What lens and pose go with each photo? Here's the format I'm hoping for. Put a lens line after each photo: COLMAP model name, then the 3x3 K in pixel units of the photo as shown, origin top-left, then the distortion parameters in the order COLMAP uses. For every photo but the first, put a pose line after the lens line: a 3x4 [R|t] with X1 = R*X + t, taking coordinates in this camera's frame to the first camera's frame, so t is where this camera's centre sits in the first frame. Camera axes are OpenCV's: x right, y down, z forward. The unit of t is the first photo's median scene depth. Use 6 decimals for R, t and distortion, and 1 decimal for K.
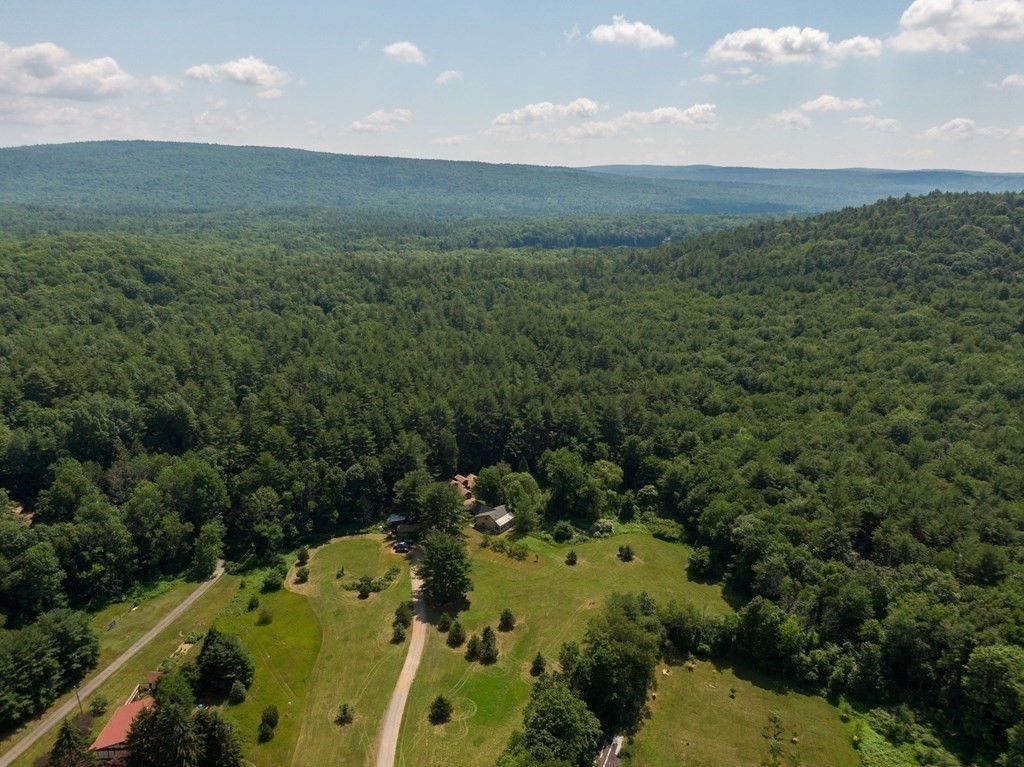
lens RADIAL K [[717.9, 0, 510.4], [0, 717.9, 382.7], [0, 0, 1]] dist [-0.009086, -0.001429]
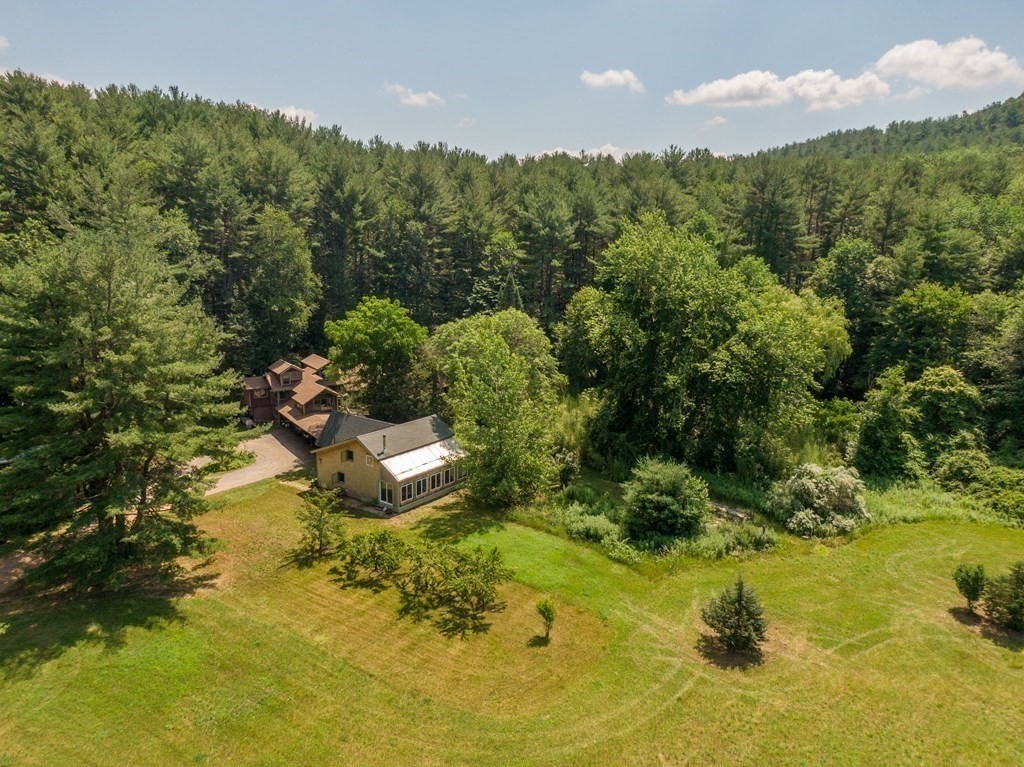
lens RADIAL K [[717.9, 0, 514.0], [0, 717.9, 384.9], [0, 0, 1]] dist [-0.009086, -0.001429]
pose [[0.999662, 0.012200, -0.022950, 0.030004], [-0.013532, 0.998177, -0.058811, 0.180665], [0.022190, 0.059102, 0.998005, 0.755348]]
